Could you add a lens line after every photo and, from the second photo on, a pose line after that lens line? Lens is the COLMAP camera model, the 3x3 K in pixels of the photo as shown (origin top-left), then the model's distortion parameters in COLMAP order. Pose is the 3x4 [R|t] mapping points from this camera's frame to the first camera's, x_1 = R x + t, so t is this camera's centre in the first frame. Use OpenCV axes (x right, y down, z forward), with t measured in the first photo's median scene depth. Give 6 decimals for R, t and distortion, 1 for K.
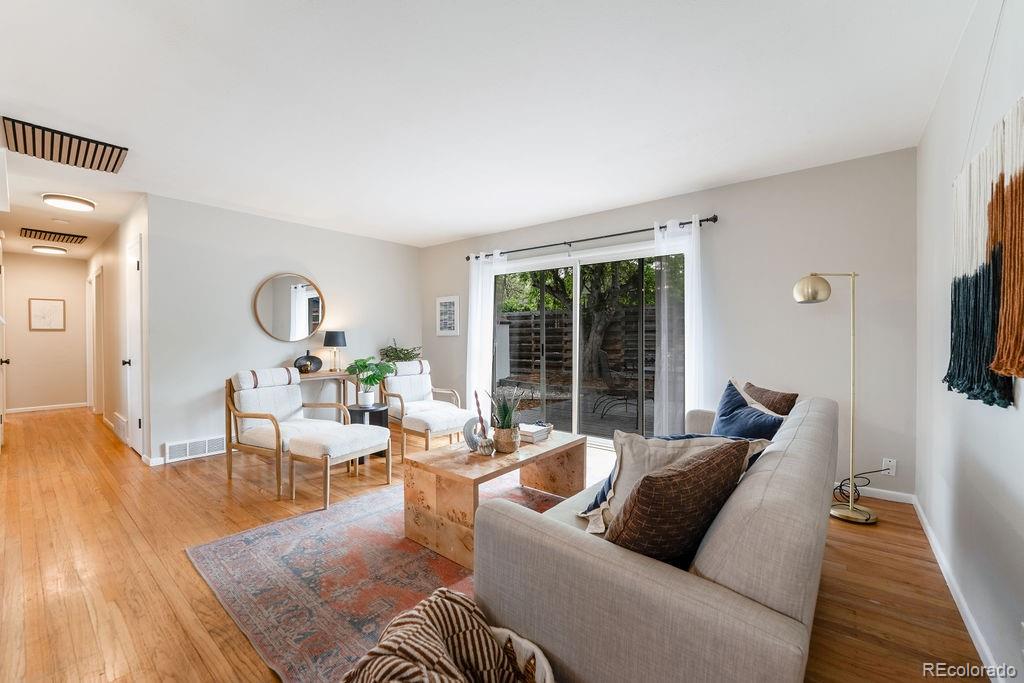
lens RADIAL K [[414.2, 0, 506.7], [0, 414.2, 344.4], [0, 0, 1]] dist [-0.020778, 0.000619]
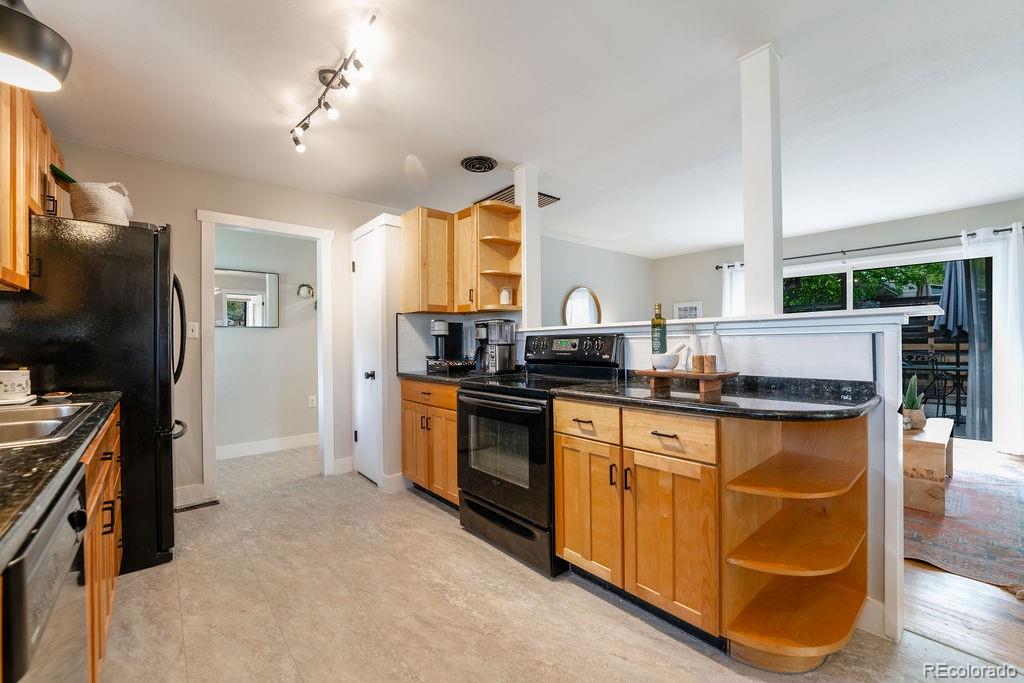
lens RADIAL K [[414.2, 0, 506.2], [0, 414.2, 342.2], [0, 0, 1]] dist [-0.020778, 0.000619]
pose [[0.985121, -0.011374, -0.171483, -0.680008], [0.008646, 0.999824, -0.016643, 0.010724], [0.171642, 0.014913, 0.985046, -0.274377]]
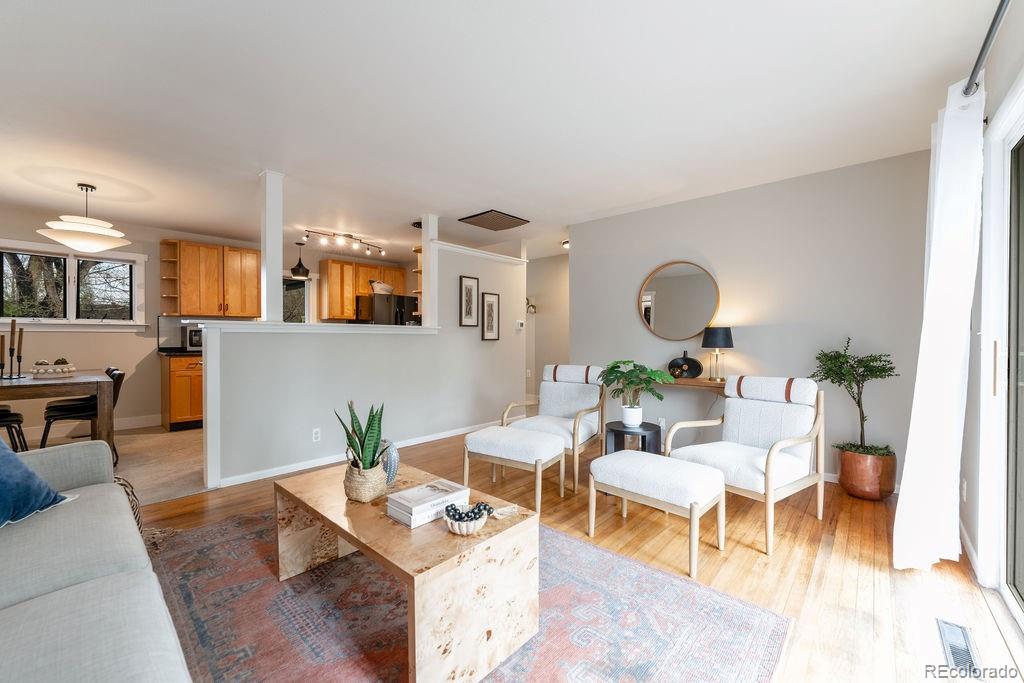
lens RADIAL K [[414.2, 0, 505.6], [0, 414.2, 346.8], [0, 0, 1]] dist [-0.020778, 0.000619]
pose [[-0.052460, 0.012180, -0.998549, 0.448532], [-0.024364, 0.999612, 0.013473, 0.004684], [0.998326, 0.025035, -0.052143, 0.865008]]
